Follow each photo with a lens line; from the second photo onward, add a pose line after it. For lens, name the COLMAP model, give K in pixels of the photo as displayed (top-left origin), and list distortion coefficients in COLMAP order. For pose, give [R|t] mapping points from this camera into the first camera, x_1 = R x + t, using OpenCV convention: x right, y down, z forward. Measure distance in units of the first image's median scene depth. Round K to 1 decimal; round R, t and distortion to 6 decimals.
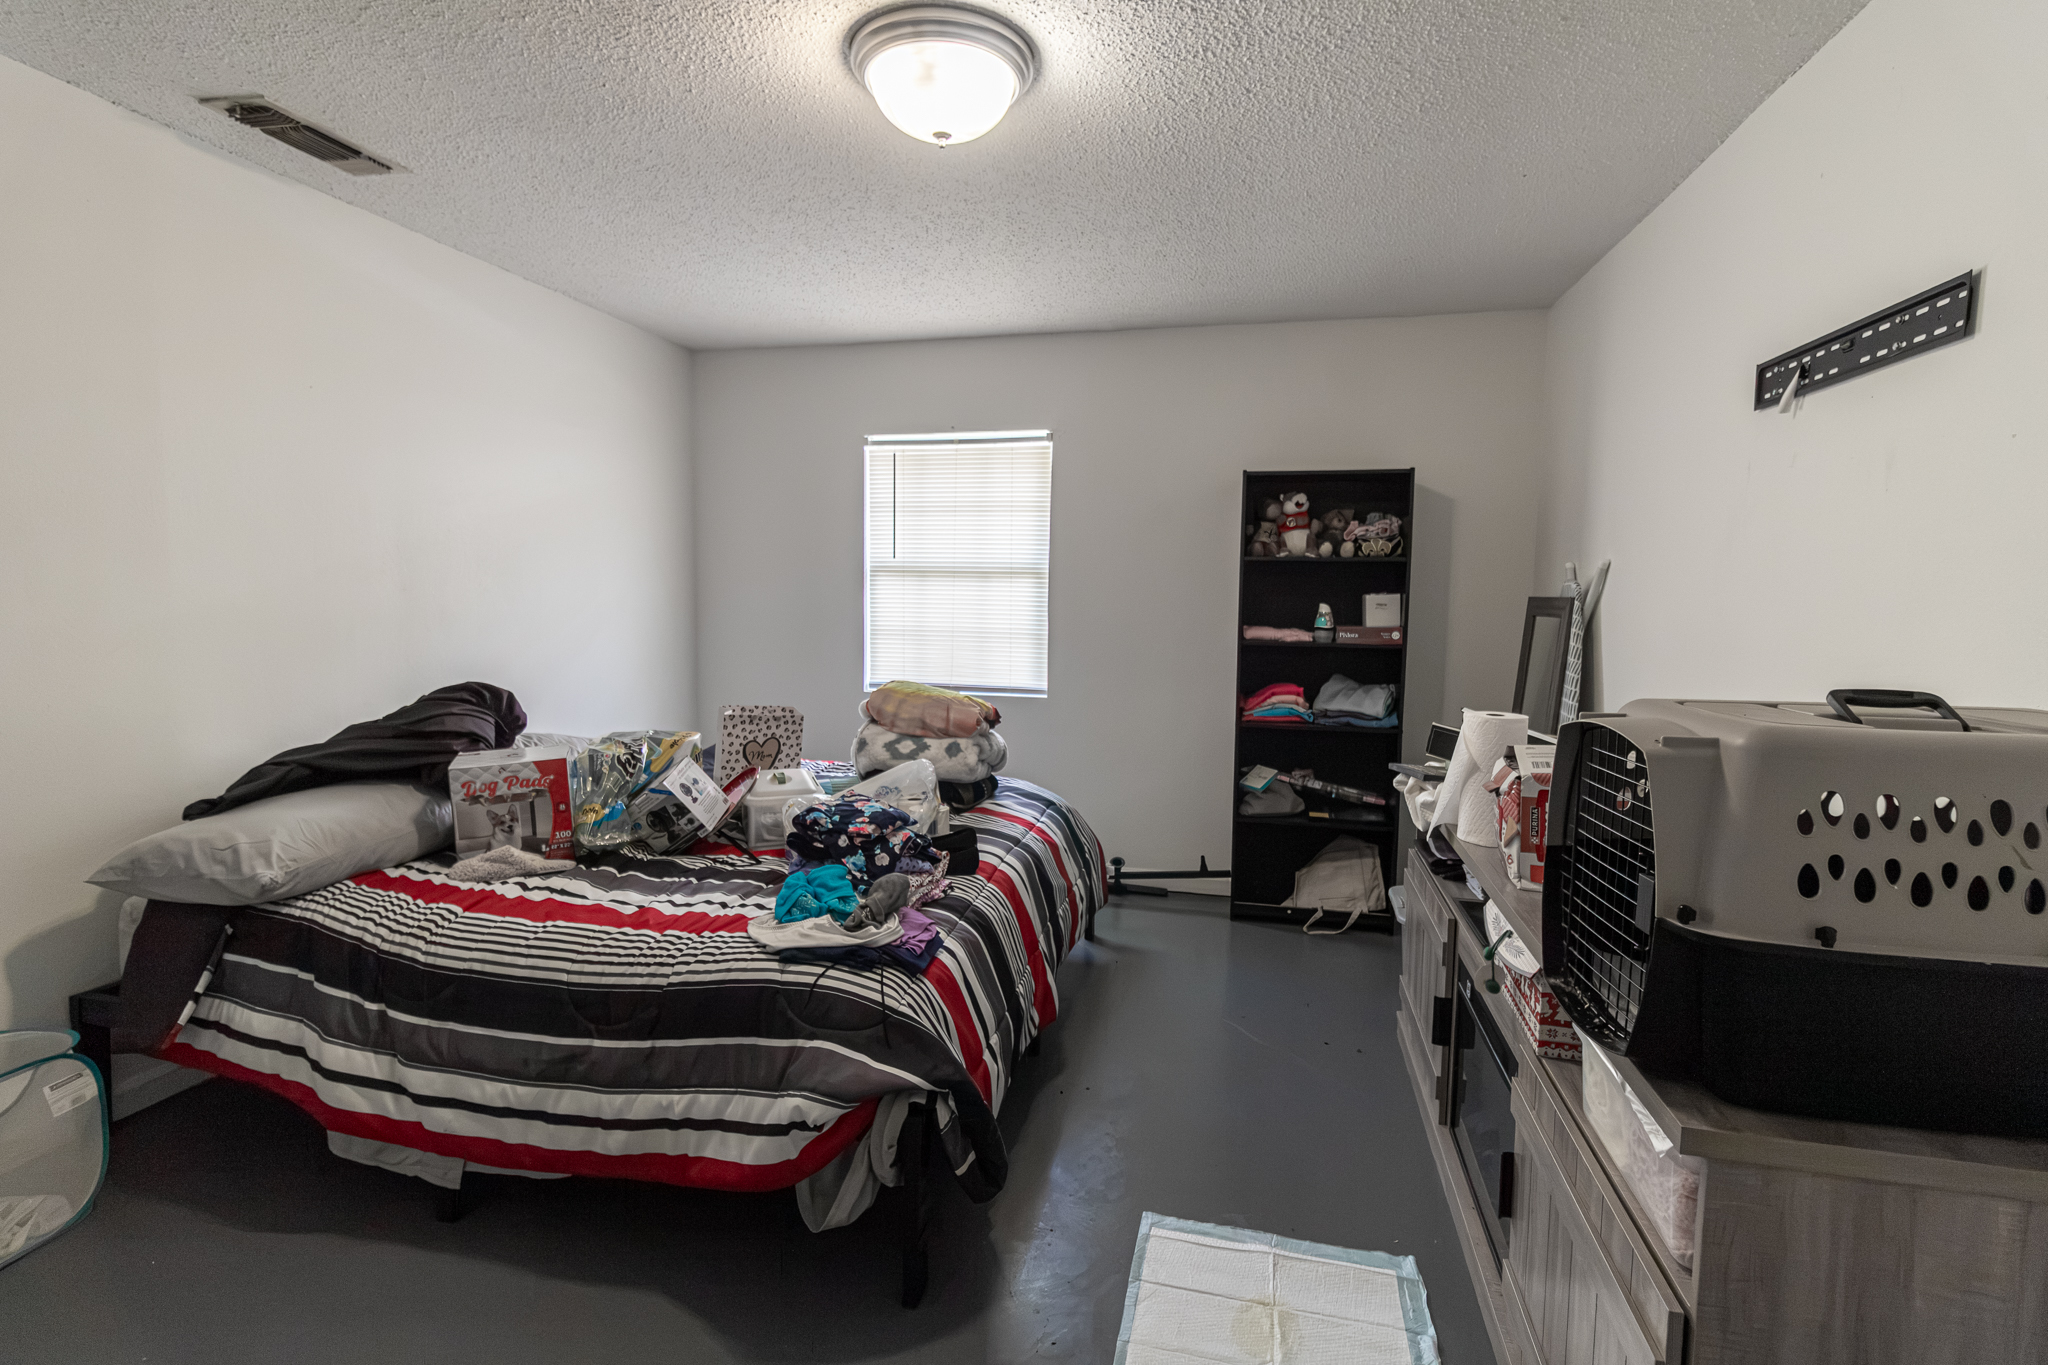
lens RADIAL K [[947.3, 0, 1030.5], [0, 947.3, 677.3], [0, 0, 1]] dist [-0.002290, 0.001713]
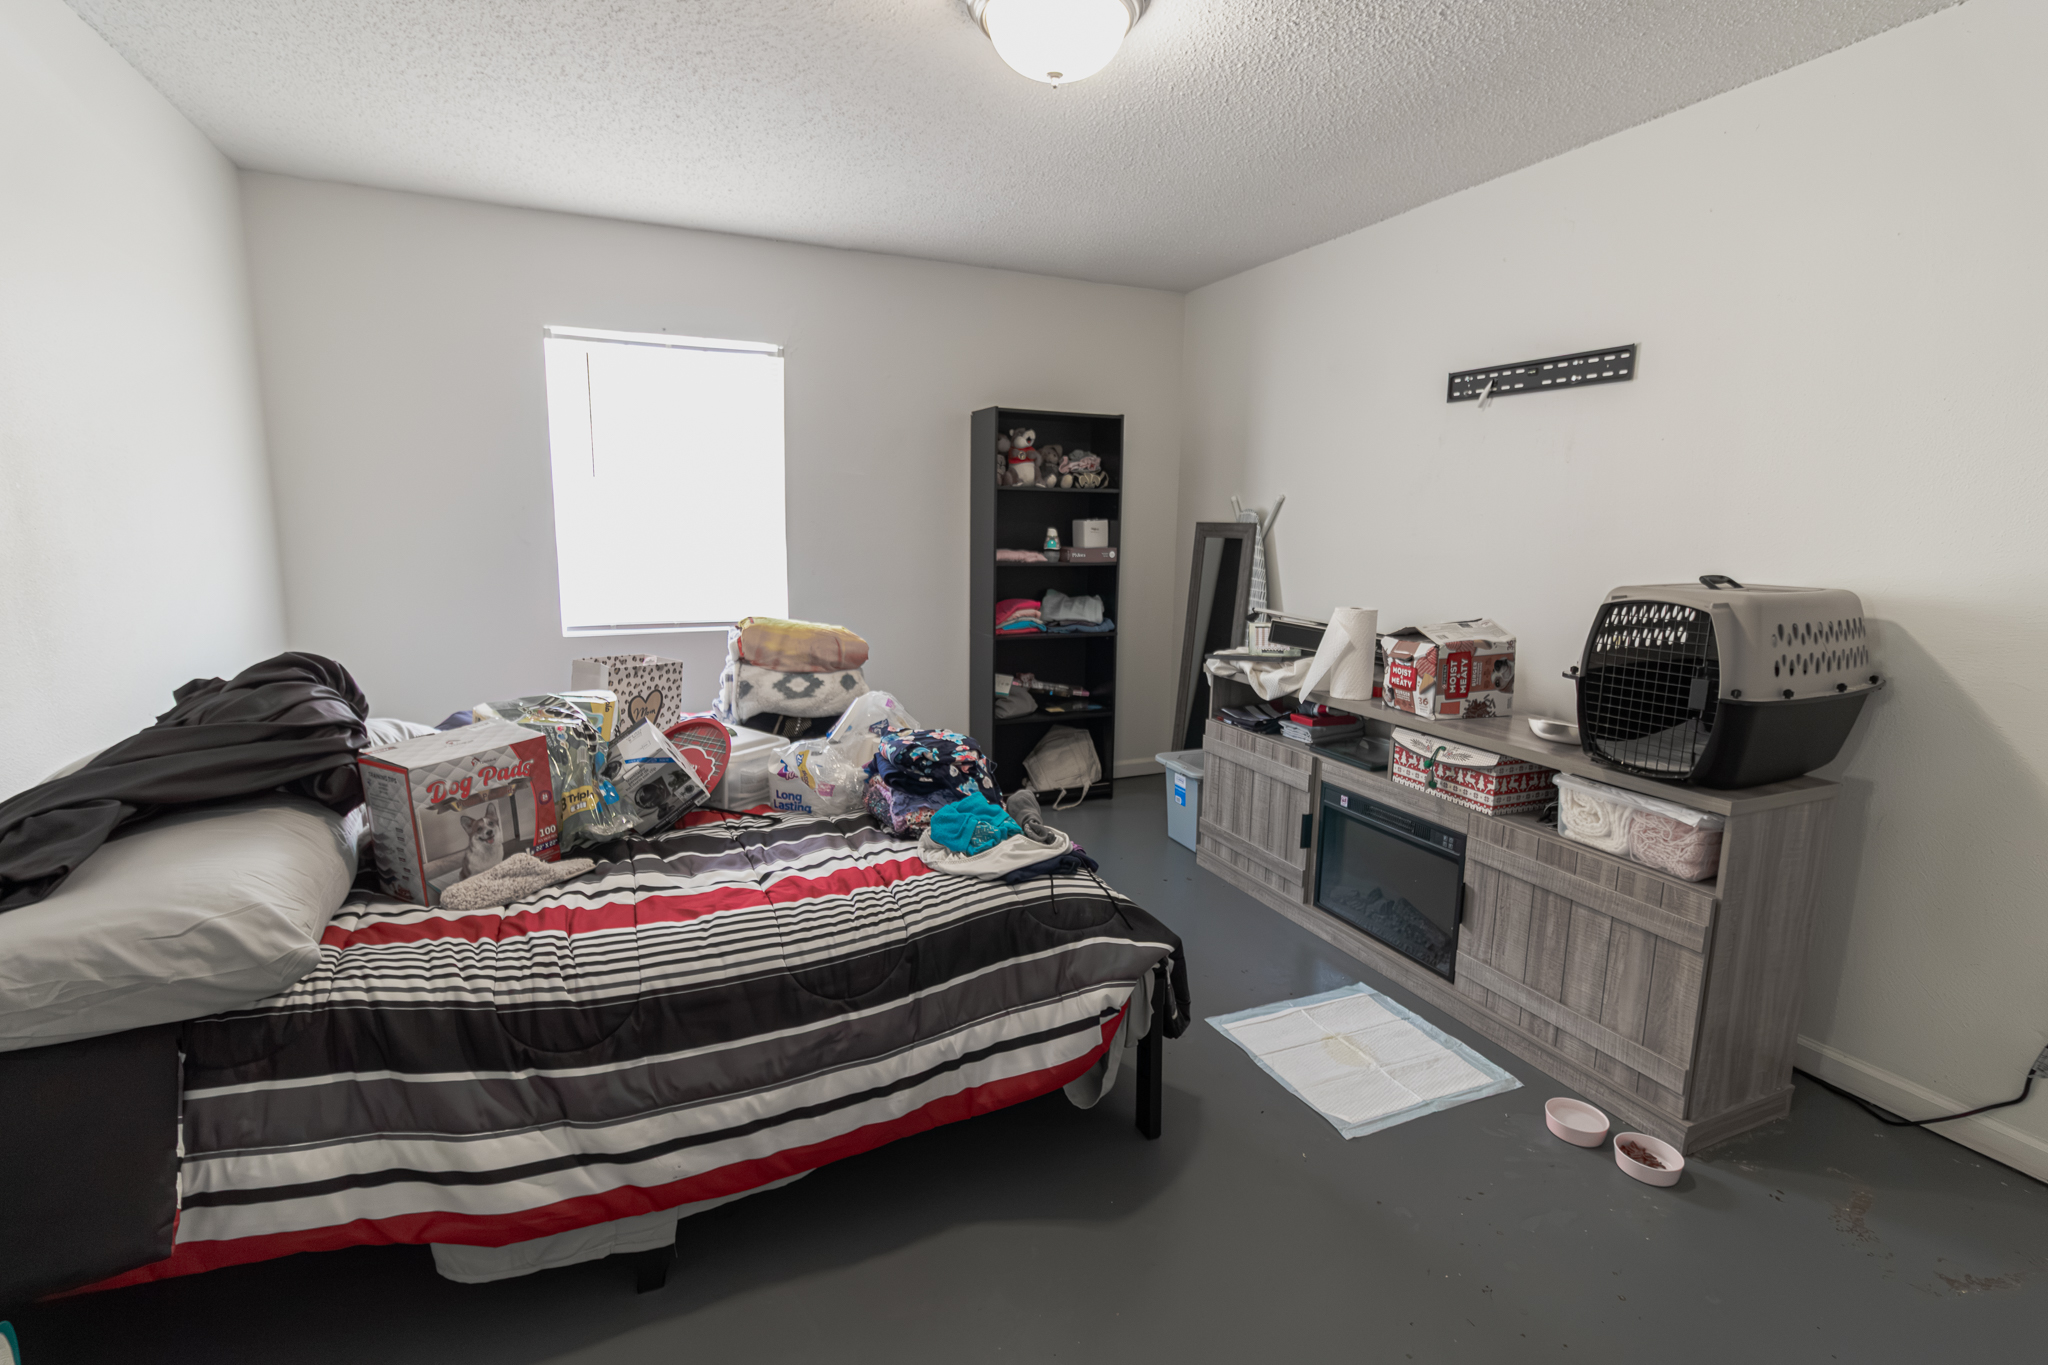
lens RADIAL K [[947.3, 0, 1024.1], [0, 947.3, 681.6], [0, 0, 1]] dist [-0.002290, 0.001713]
pose [[0.796088, -0.103375, 0.596287, -0.730925], [0.051517, 0.993302, 0.103425, -0.022908], [-0.602985, -0.051616, 0.796081, 0.153115]]
